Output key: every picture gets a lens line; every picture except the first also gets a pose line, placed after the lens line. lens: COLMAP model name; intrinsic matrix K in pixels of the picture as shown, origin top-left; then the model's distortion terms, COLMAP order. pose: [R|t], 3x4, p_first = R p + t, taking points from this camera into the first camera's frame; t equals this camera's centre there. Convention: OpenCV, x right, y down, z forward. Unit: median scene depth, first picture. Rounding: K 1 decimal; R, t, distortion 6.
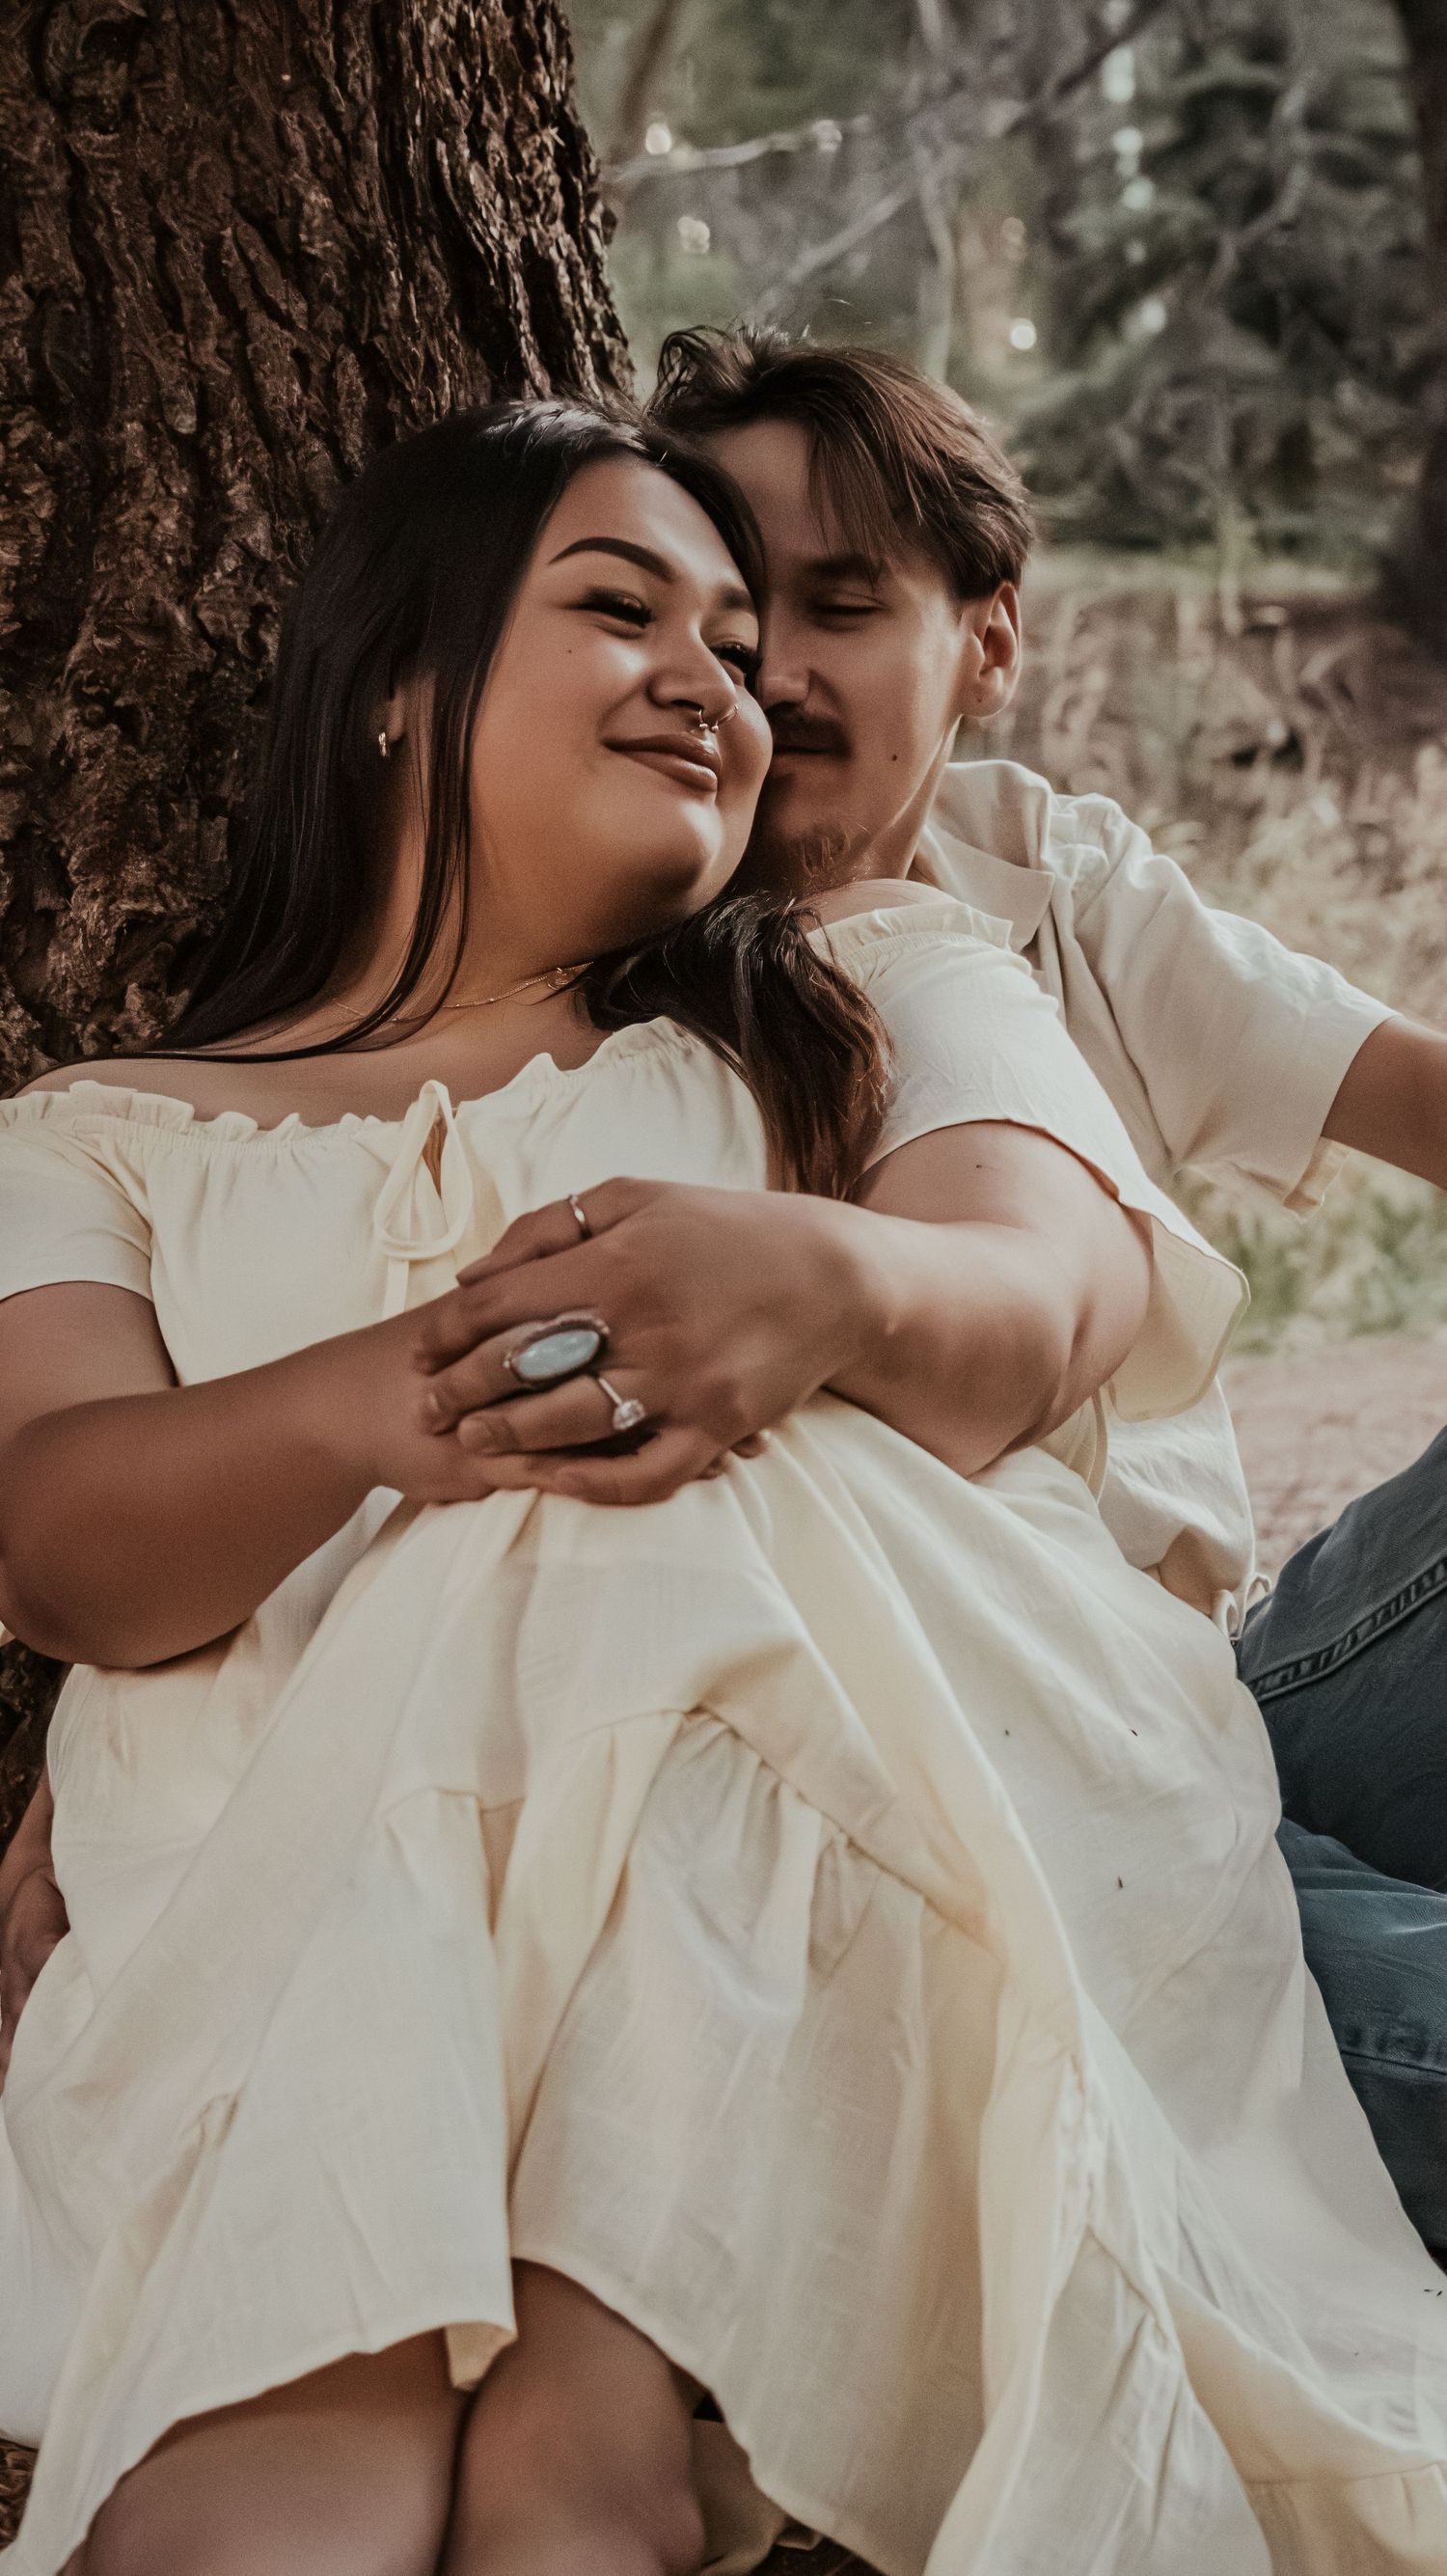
lens RADIAL K [[6587.0, 0, 699.7], [0, 6587.0, 1199.3], [0, 0, 1]] dist [0.175932, 0.000000]
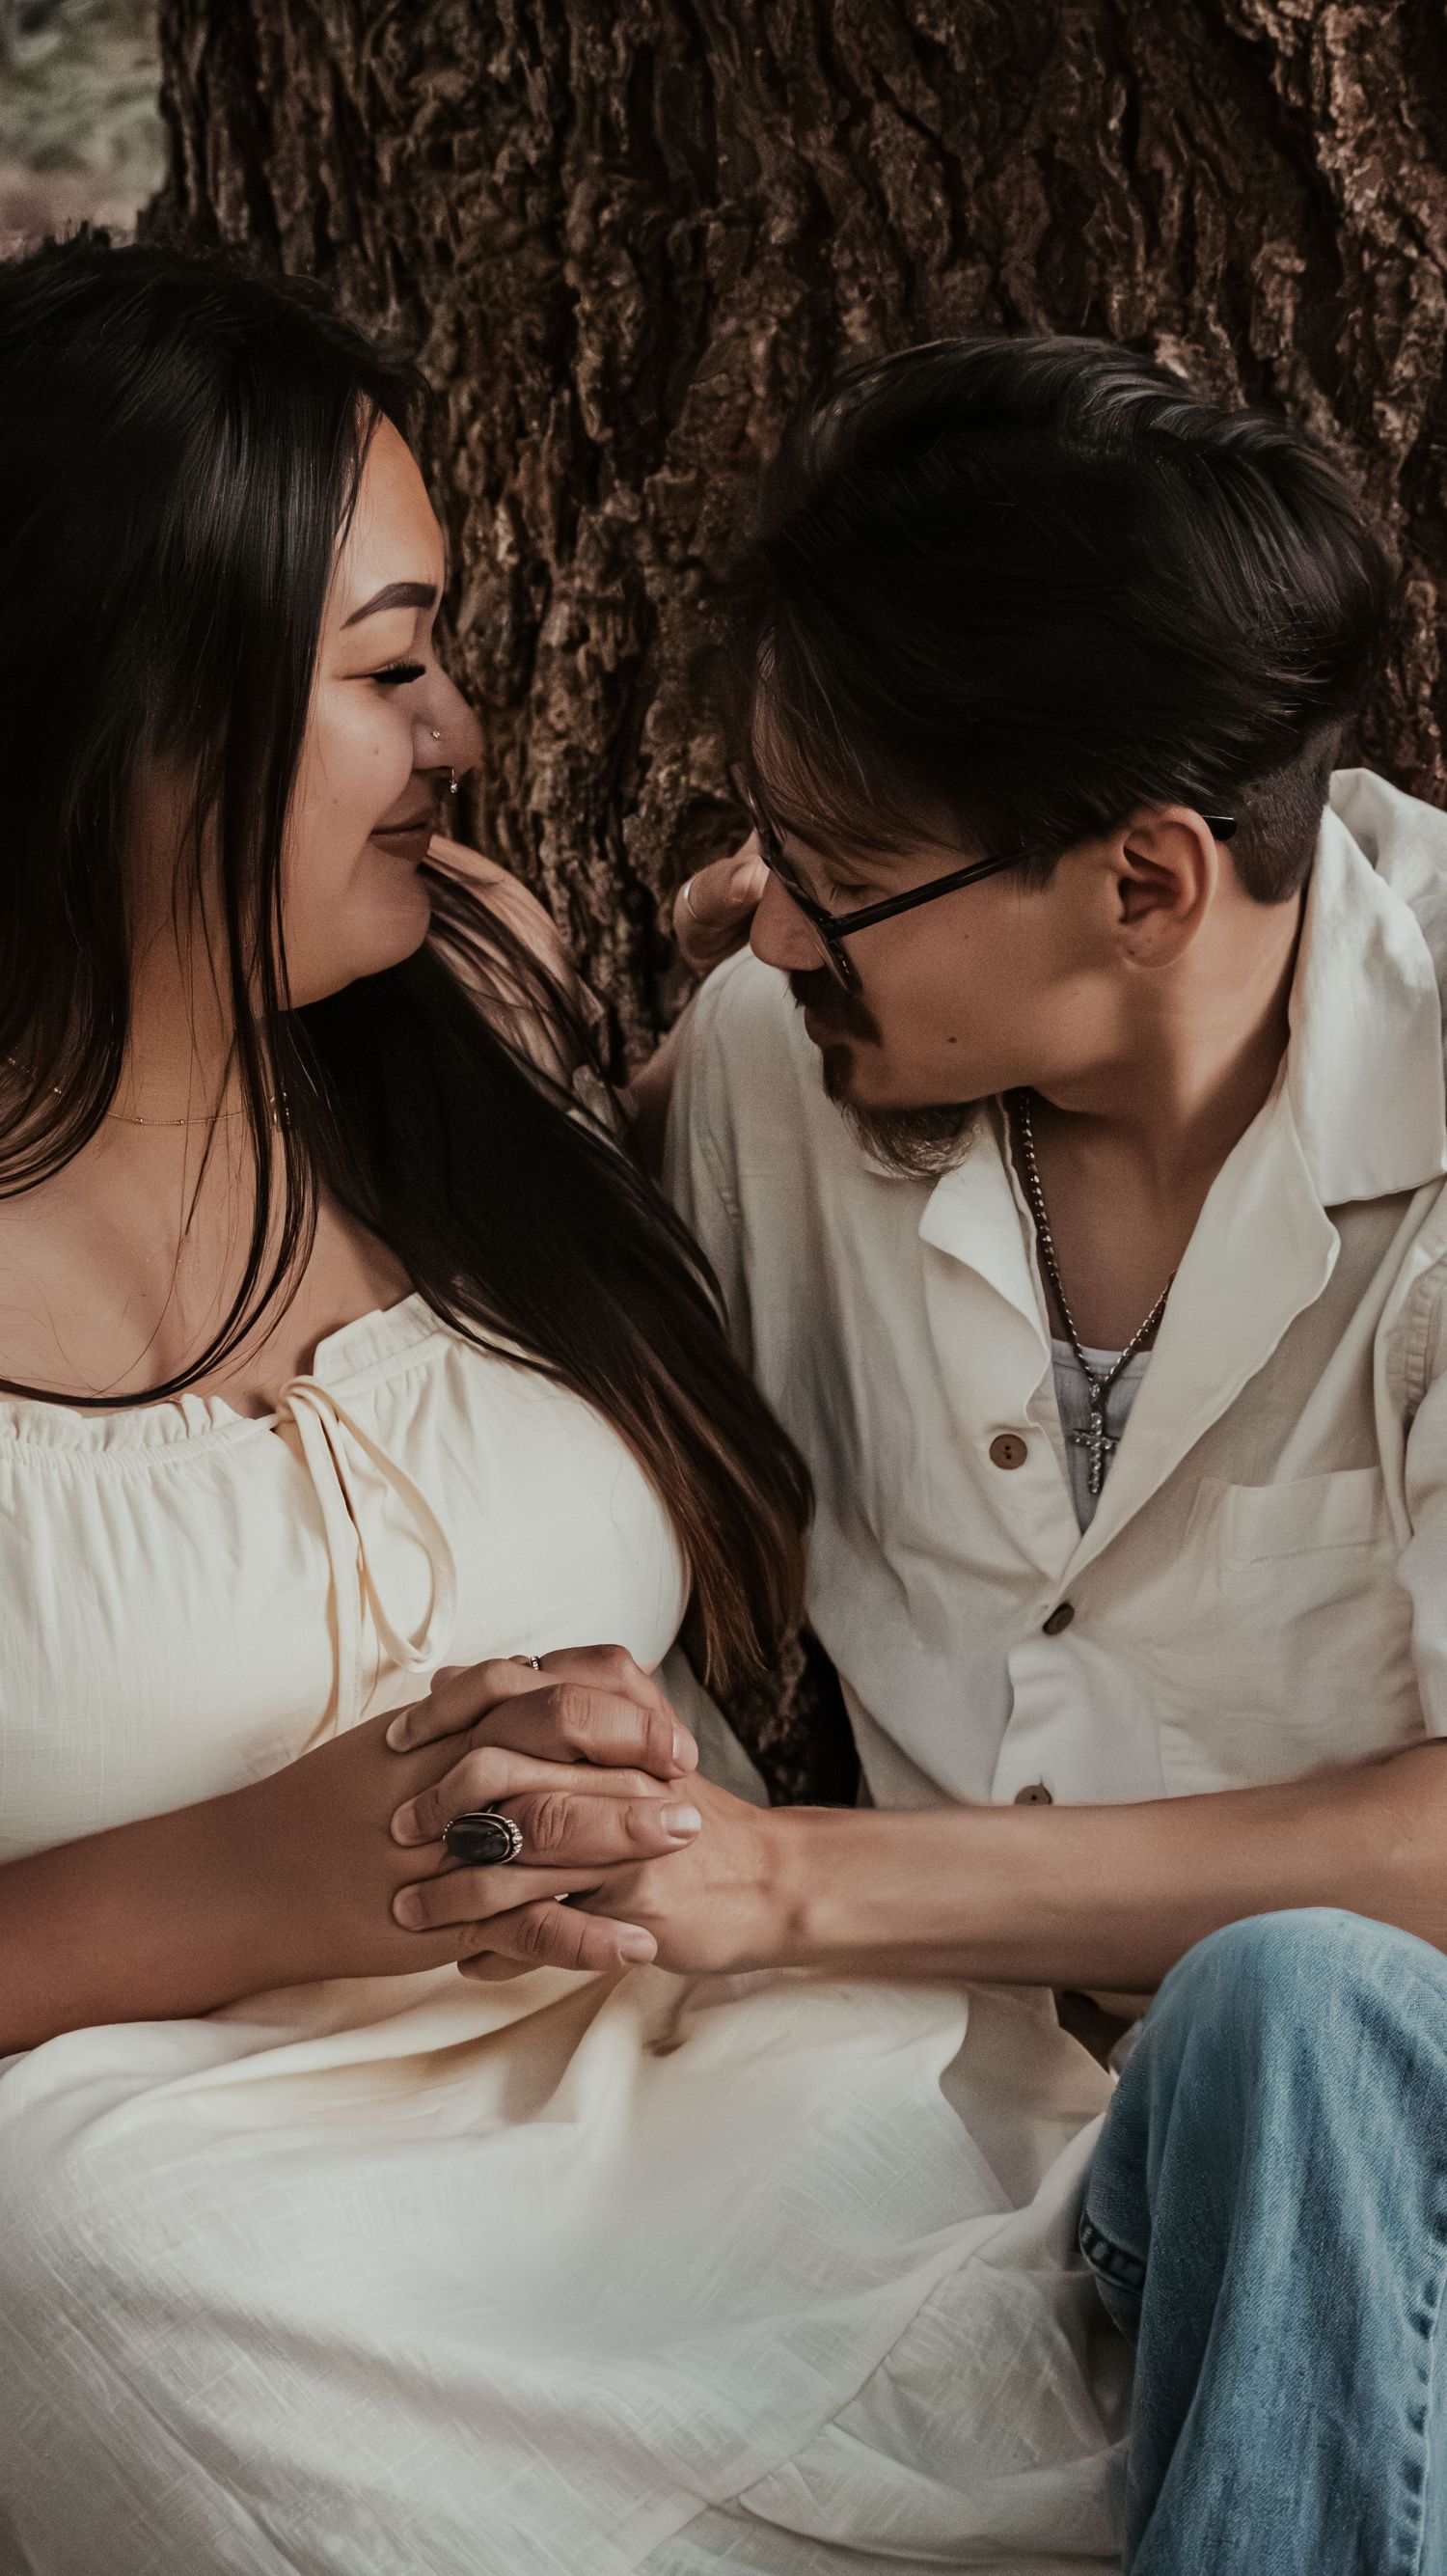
lens RADIAL K [[6131.0, 0, 839.2], [0, 6131.0, 1395.5], [0, 0, 1]] dist [-0.025329, 0.000000]
pose [[0.535555, 0.373155, -0.757585, 0.538694], [-0.076670, 0.914861, 0.396423, -0.281512], [0.841013, -0.154222, 0.518569, 0.595147]]
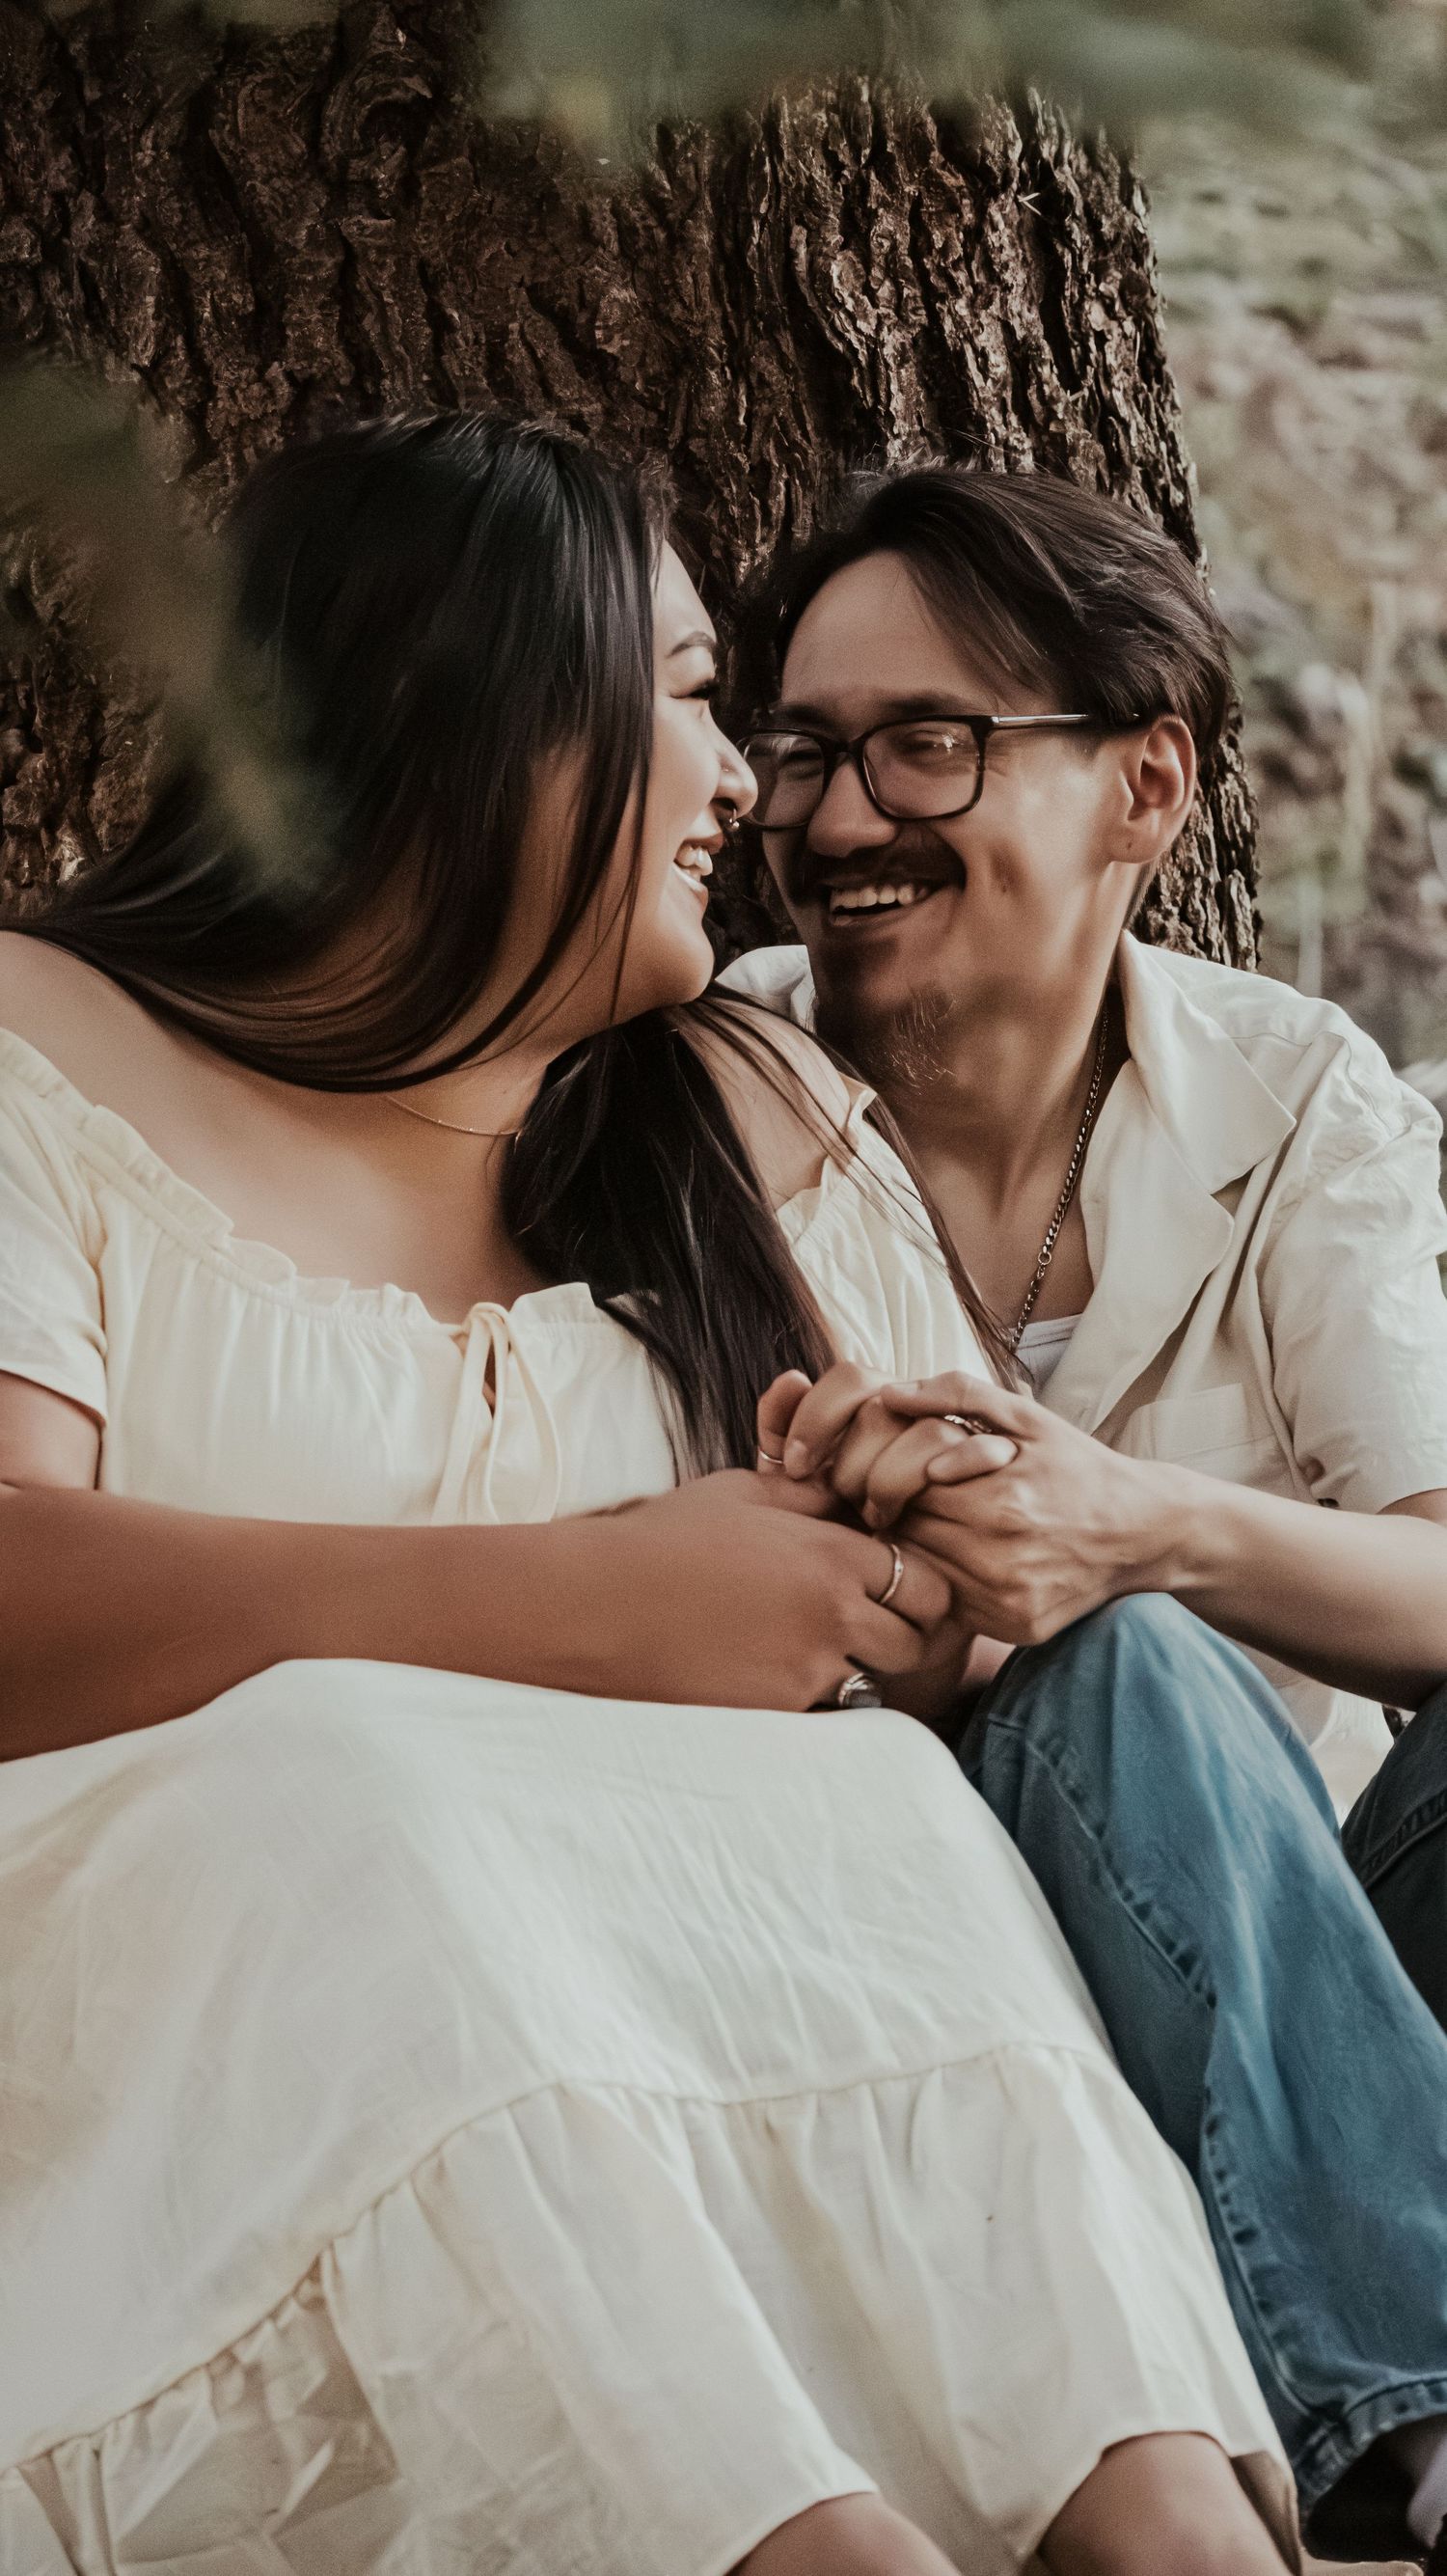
lens RADIAL K [[12153.6, 0, 724.8], [0, 12153.6, 1321.0], [0, 0, 1]] dist [0.595362, 0.000000]
pose [[0.933954, 0.095617, -0.344365, 0.565224], [-0.091475, 0.995405, 0.028295, -0.056849], [0.345488, 0.005074, 0.938409, -0.614532]]
